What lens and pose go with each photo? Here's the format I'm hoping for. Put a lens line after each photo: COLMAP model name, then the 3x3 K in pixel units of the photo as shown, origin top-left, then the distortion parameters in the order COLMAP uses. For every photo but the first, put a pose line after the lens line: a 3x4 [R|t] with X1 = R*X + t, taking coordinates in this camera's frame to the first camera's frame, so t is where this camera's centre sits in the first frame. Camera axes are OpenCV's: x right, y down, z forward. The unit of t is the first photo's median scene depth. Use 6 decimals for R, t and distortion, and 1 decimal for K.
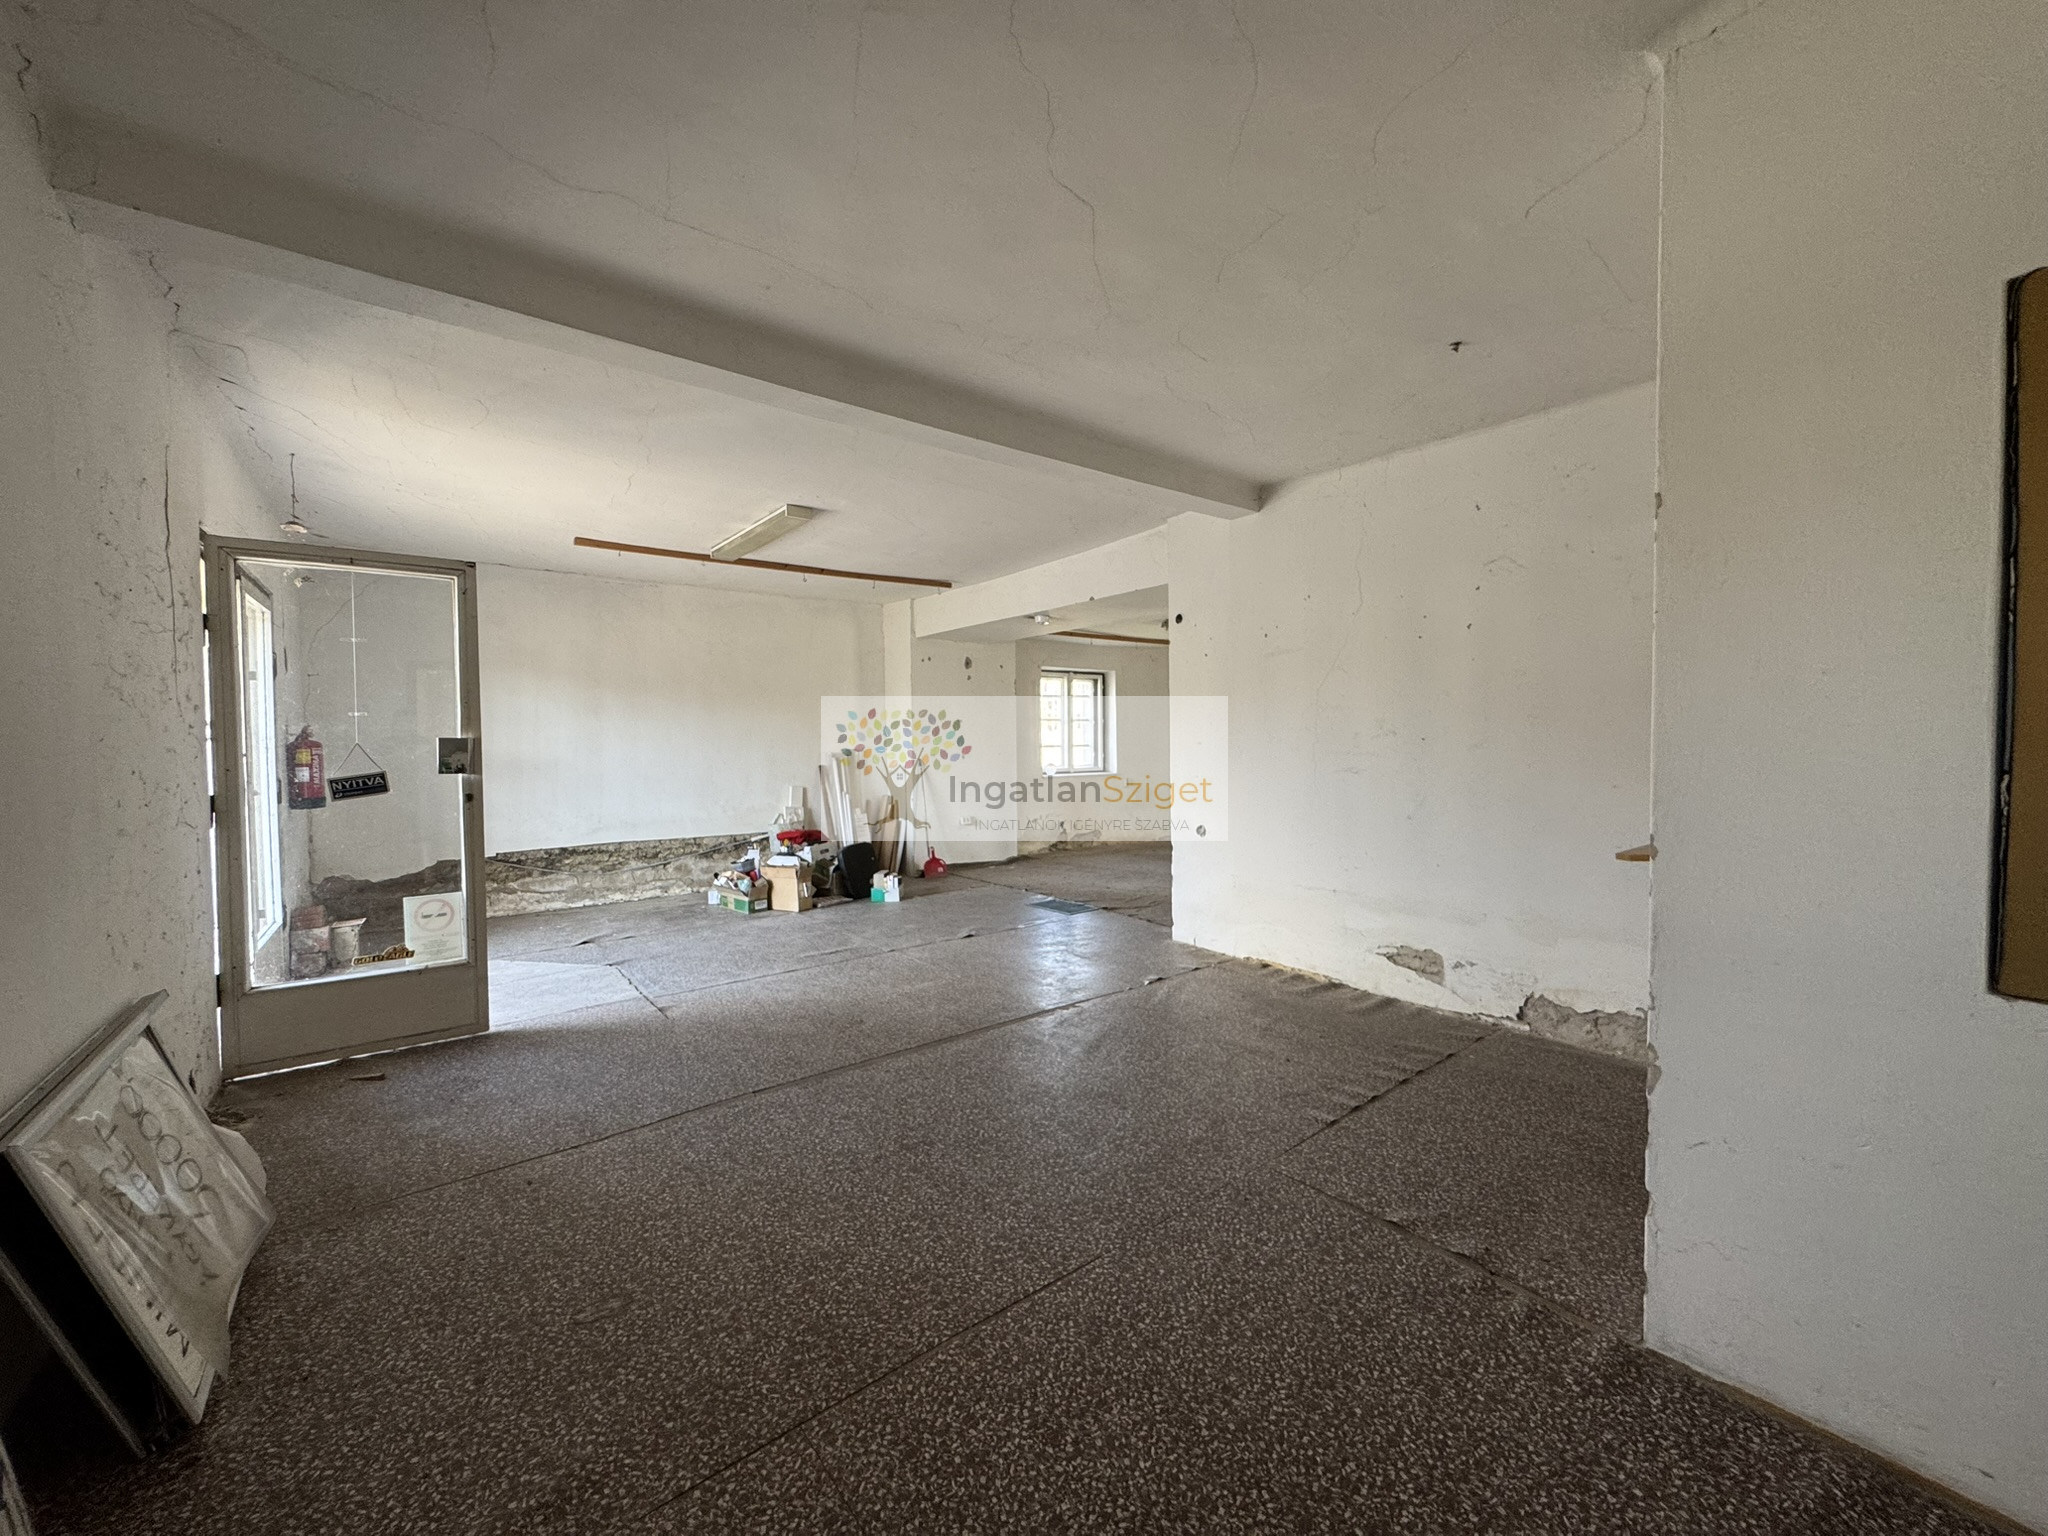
lens RADIAL K [[815.6, 0, 1022.3], [0, 815.6, 765.6], [0, 0, 1]] dist [-0.003545, 0.000664]
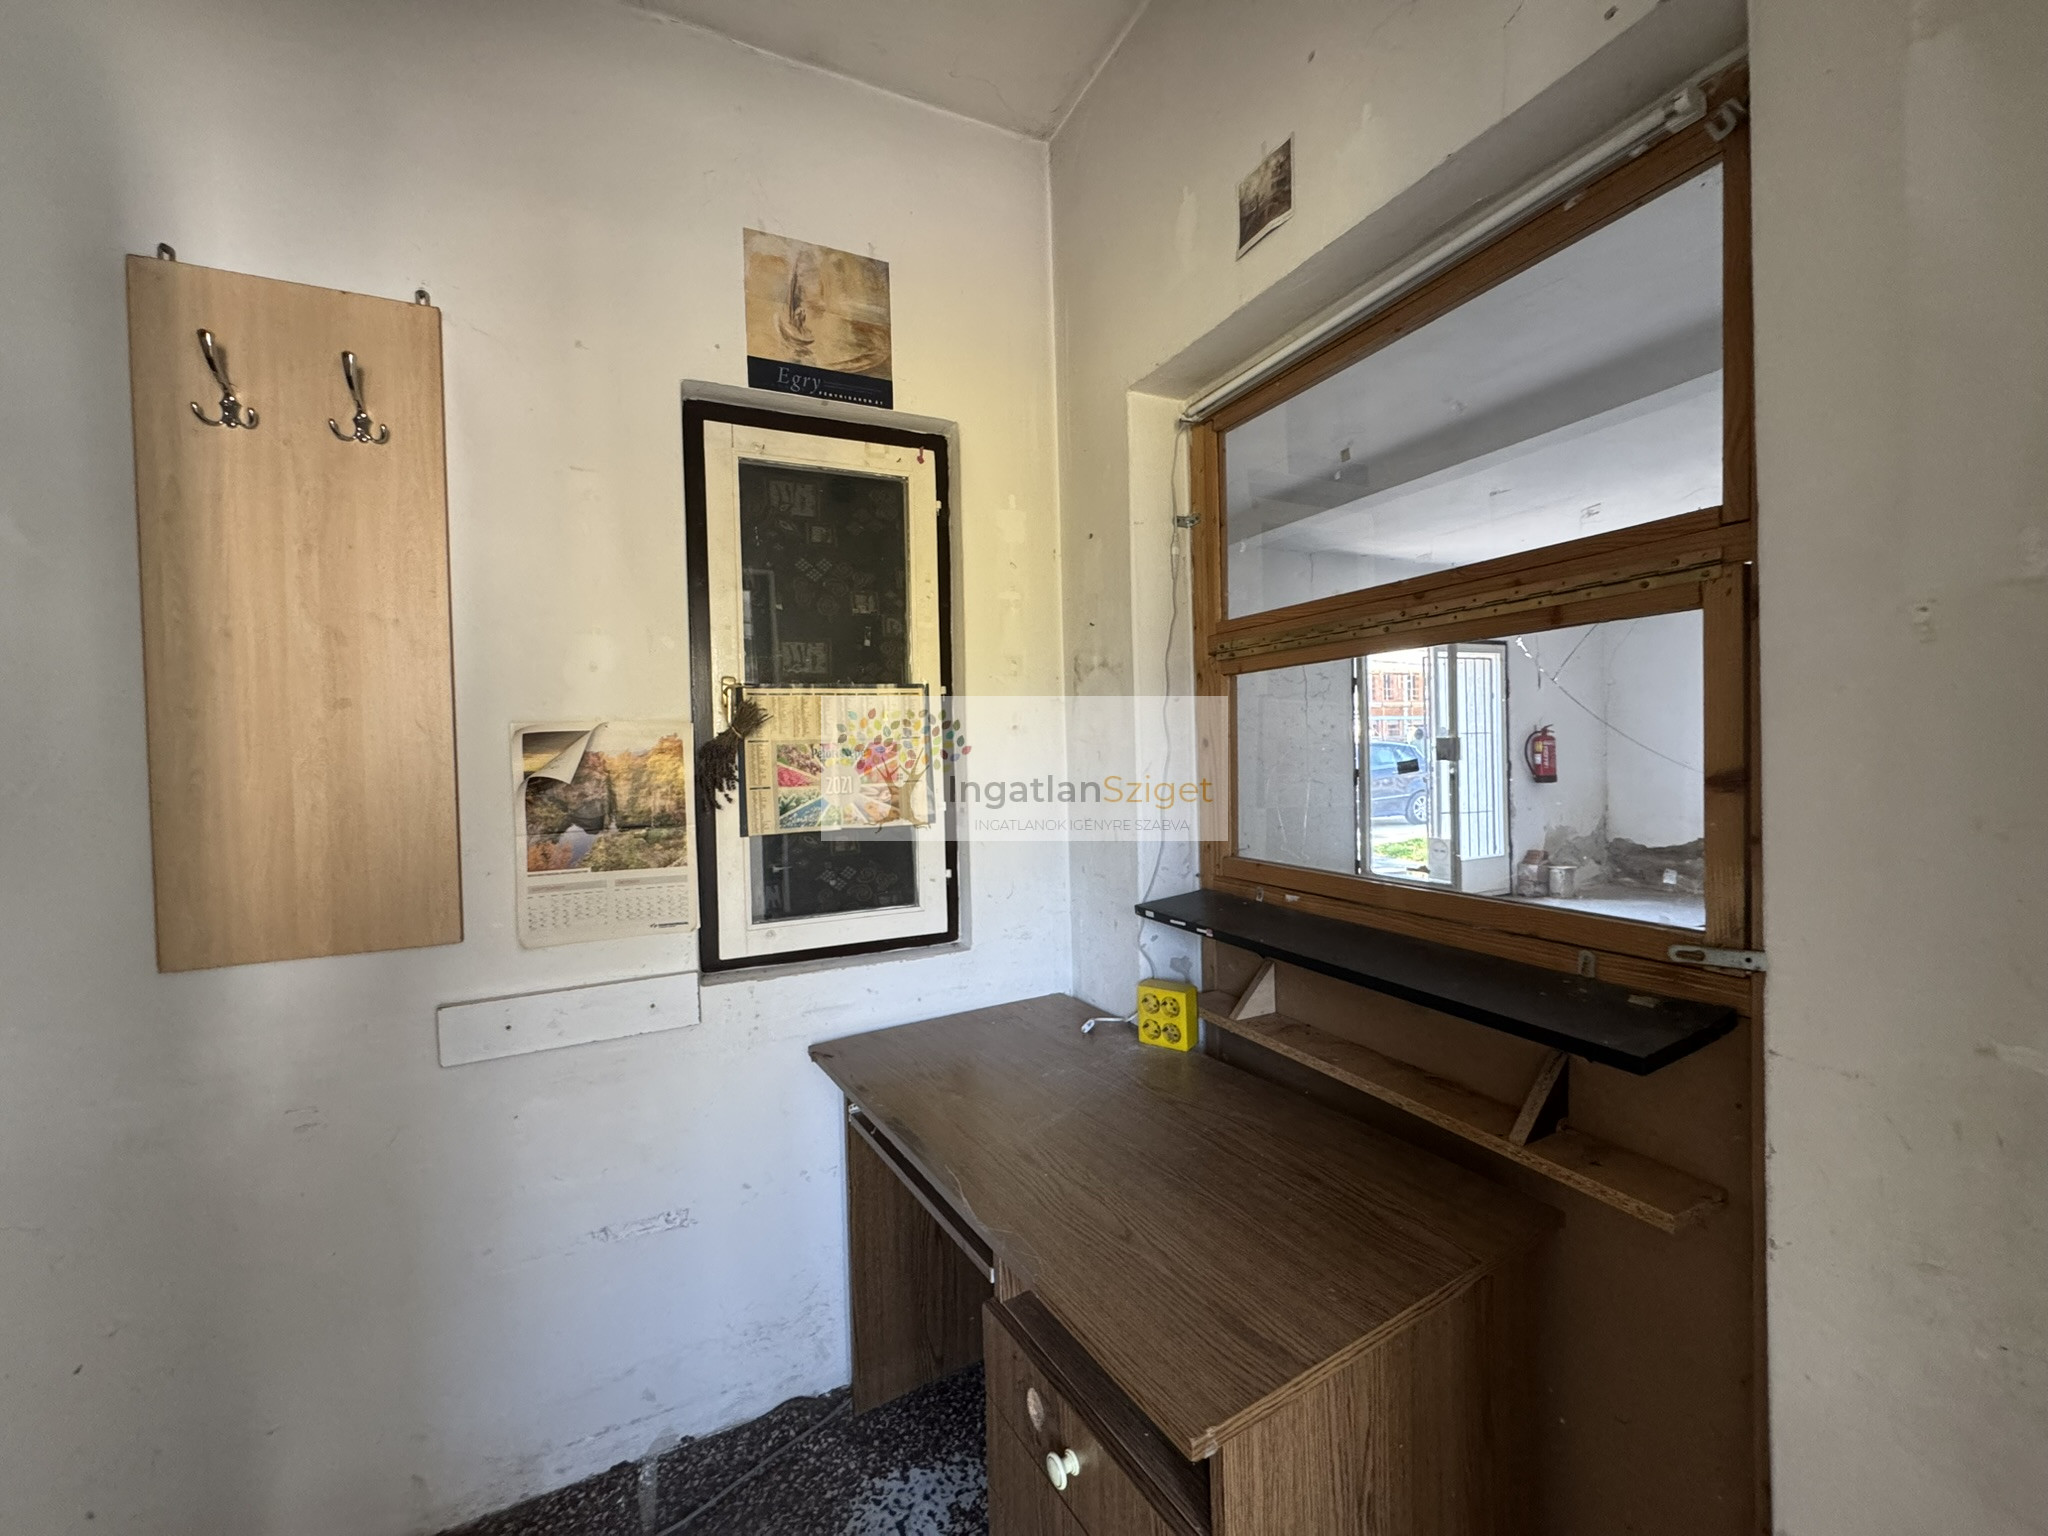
lens RADIAL K [[815.6, 0, 1022.3], [0, 815.6, 765.6], [0, 0, 1]] dist [-0.003545, 0.000664]
pose [[-0.205601, 0.025490, -0.978304, 0.542051], [0.000329, 0.999662, 0.025977, -0.011731], [0.978636, 0.005019, -0.205540, 0.296375]]
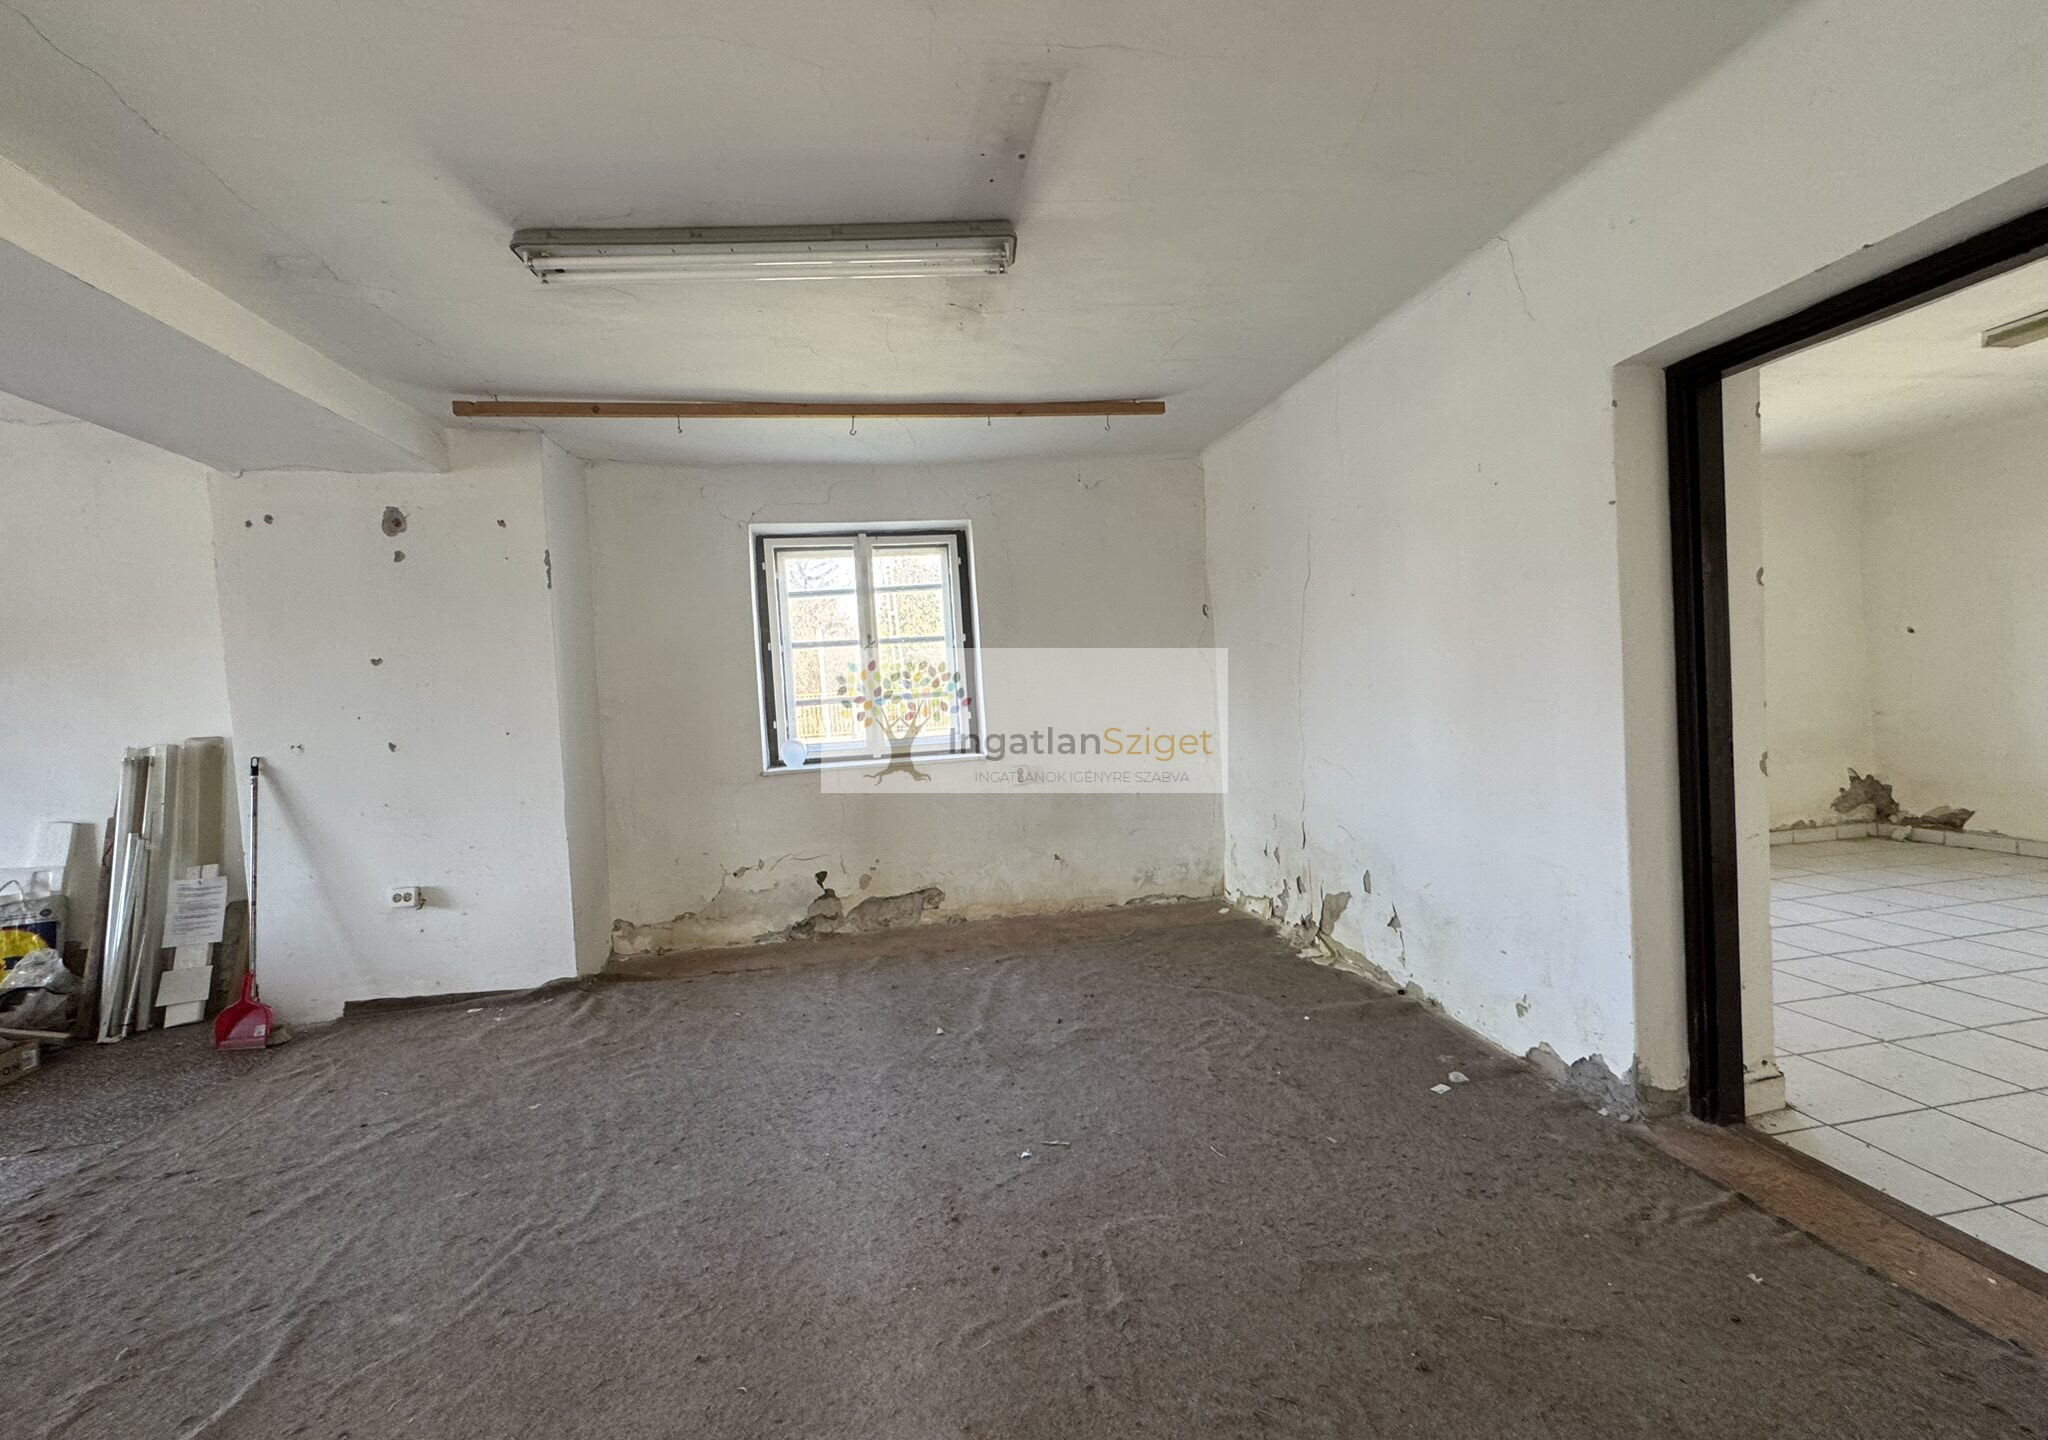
lens RADIAL K [[816.7, 0, 1024.5], [0, 816.7, 717.5], [0, 0, 1]] dist [-0.001613, -0.000134]
pose [[0.896942, -0.031459, -0.441027, 0.529480], [0.037911, 0.999264, 0.005823, -0.020223], [0.440519, -0.021943, 0.897475, 0.999369]]
